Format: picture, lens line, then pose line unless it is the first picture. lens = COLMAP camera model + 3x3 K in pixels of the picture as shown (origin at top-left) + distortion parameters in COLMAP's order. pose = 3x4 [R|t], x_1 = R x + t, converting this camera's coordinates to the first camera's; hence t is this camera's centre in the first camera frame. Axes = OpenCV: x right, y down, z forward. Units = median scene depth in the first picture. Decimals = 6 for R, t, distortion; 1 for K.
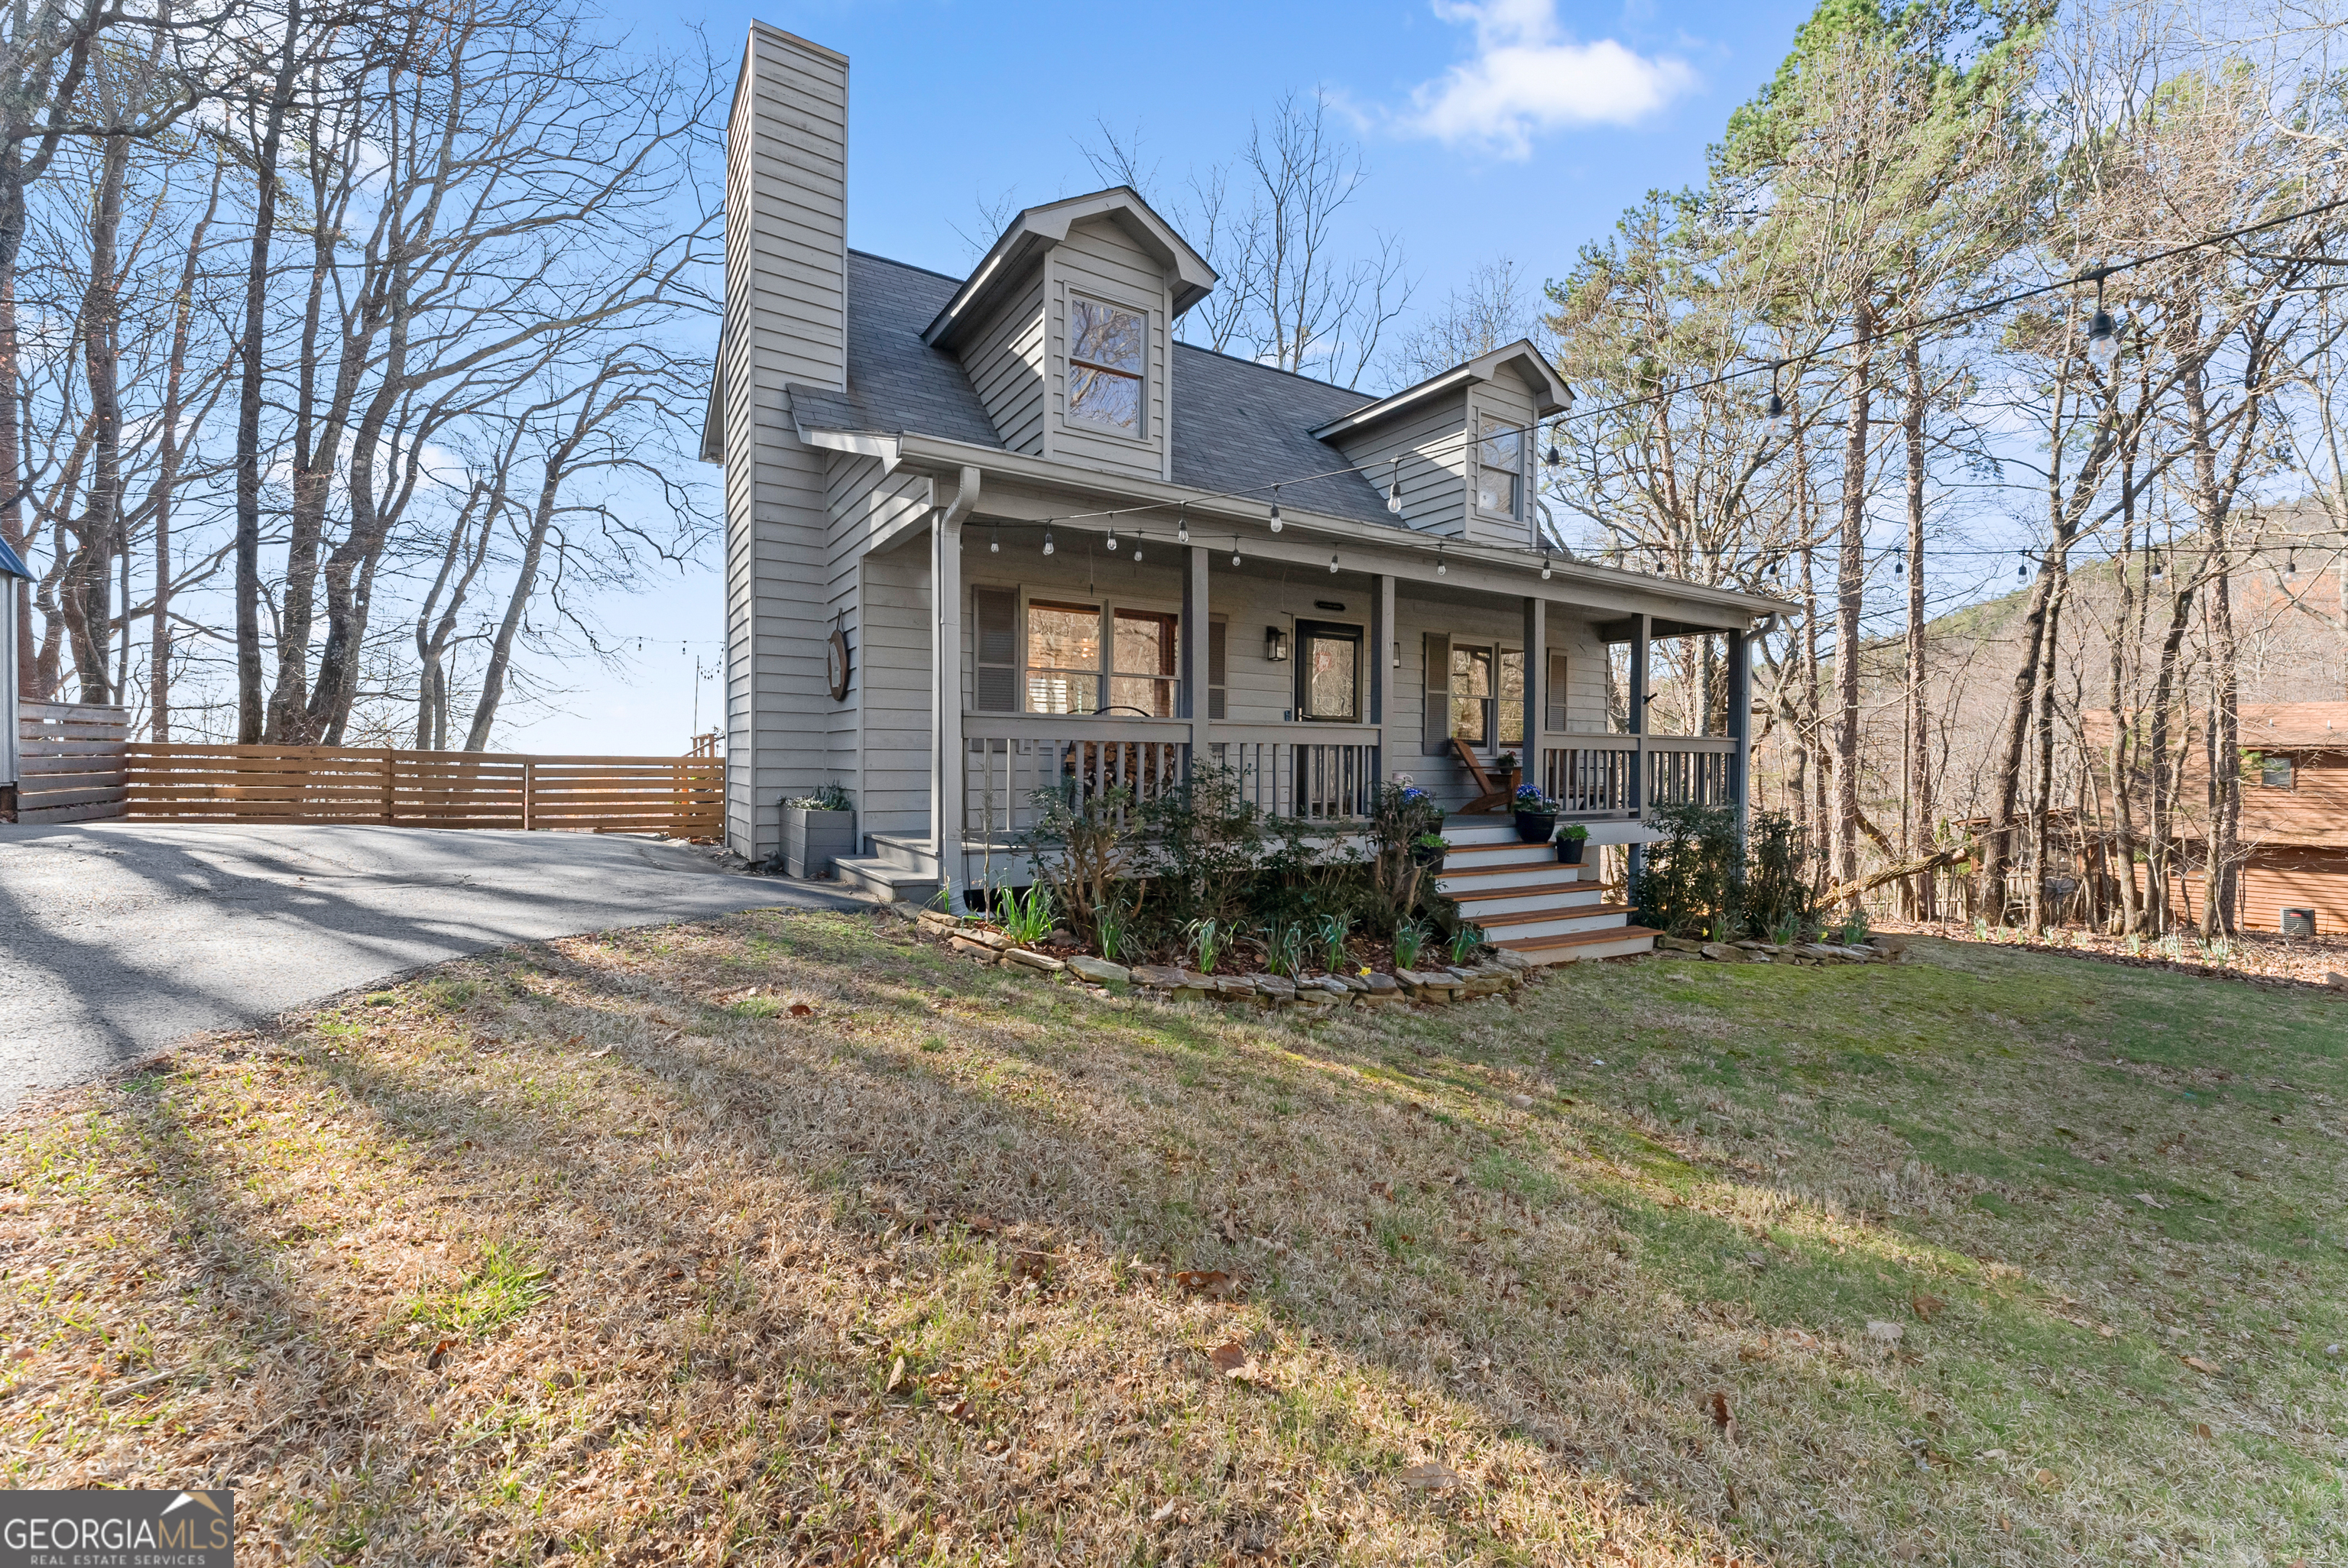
lens RADIAL K [[947.3, 0, 1171.1], [0, 947.3, 779.0], [0, 0, 1]] dist [0.001922, -0.000144]
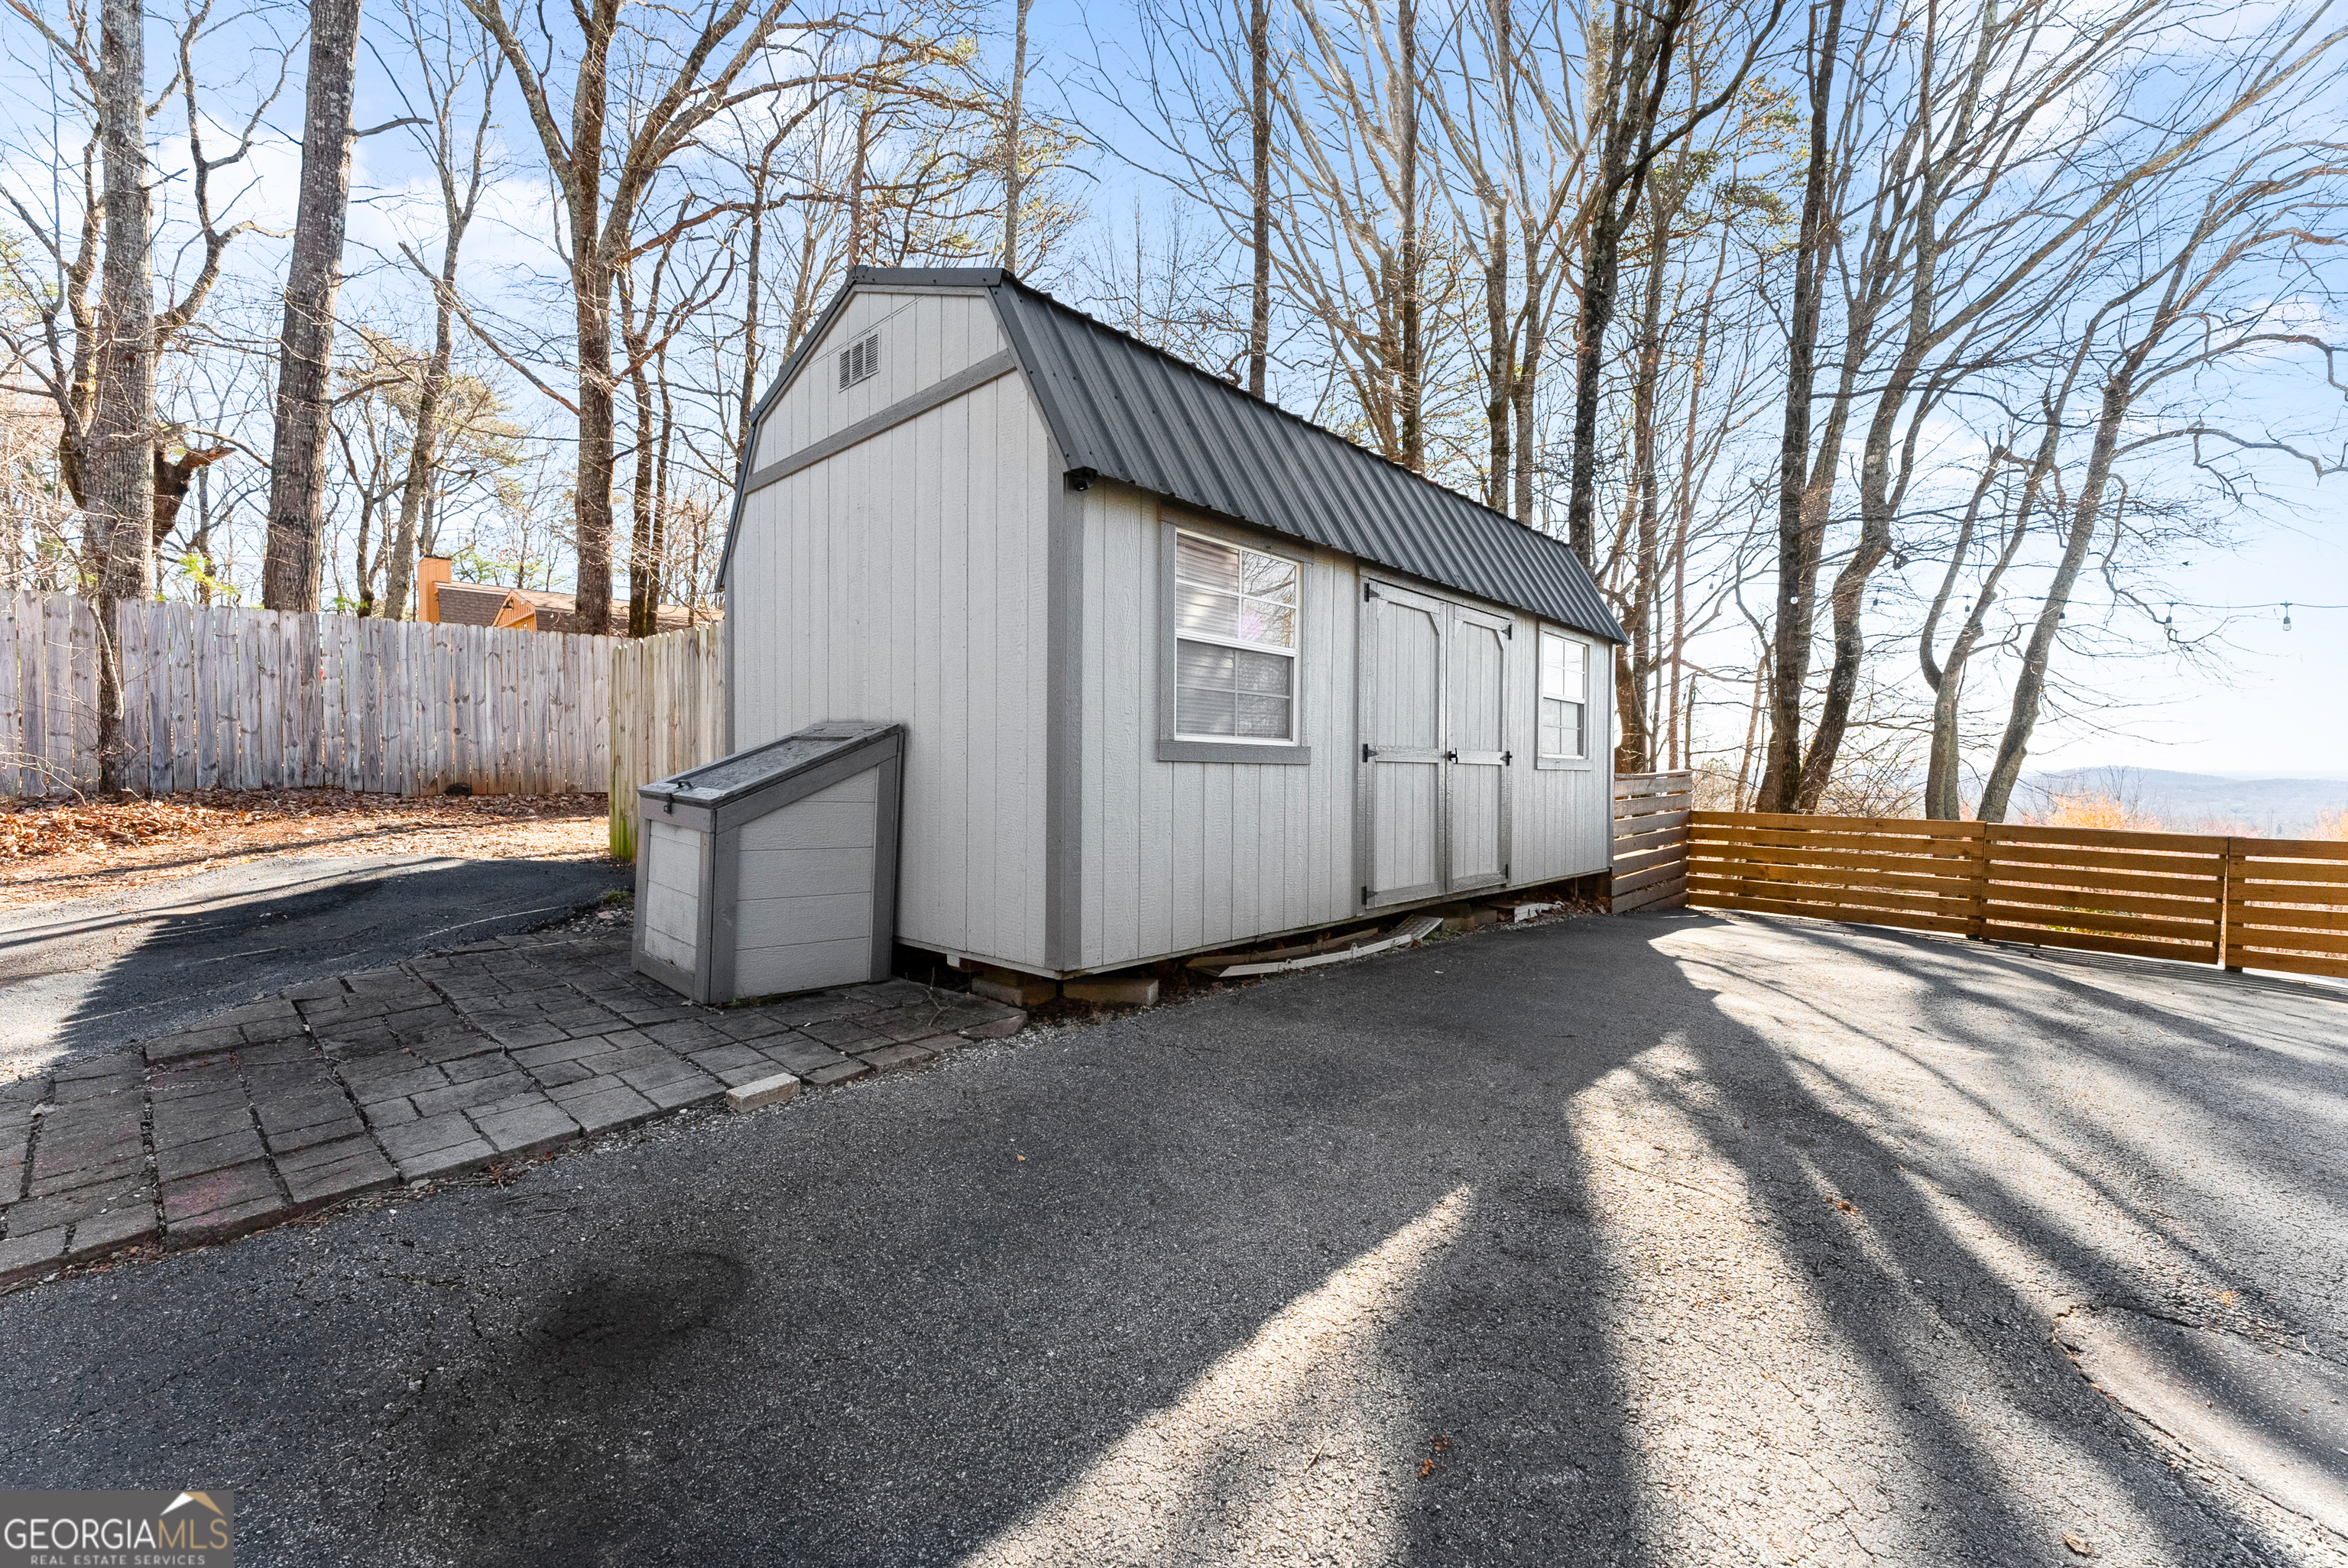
lens RADIAL K [[947.3, 0, 1178.4], [0, 947.3, 785.1], [0, 0, 1]] dist [0.001922, -0.000144]
pose [[0.292319, 0.009447, -0.956274, -0.188913], [-0.014166, 0.999884, 0.005548, -0.030472], [0.956216, 0.011925, 0.292419, 0.135473]]
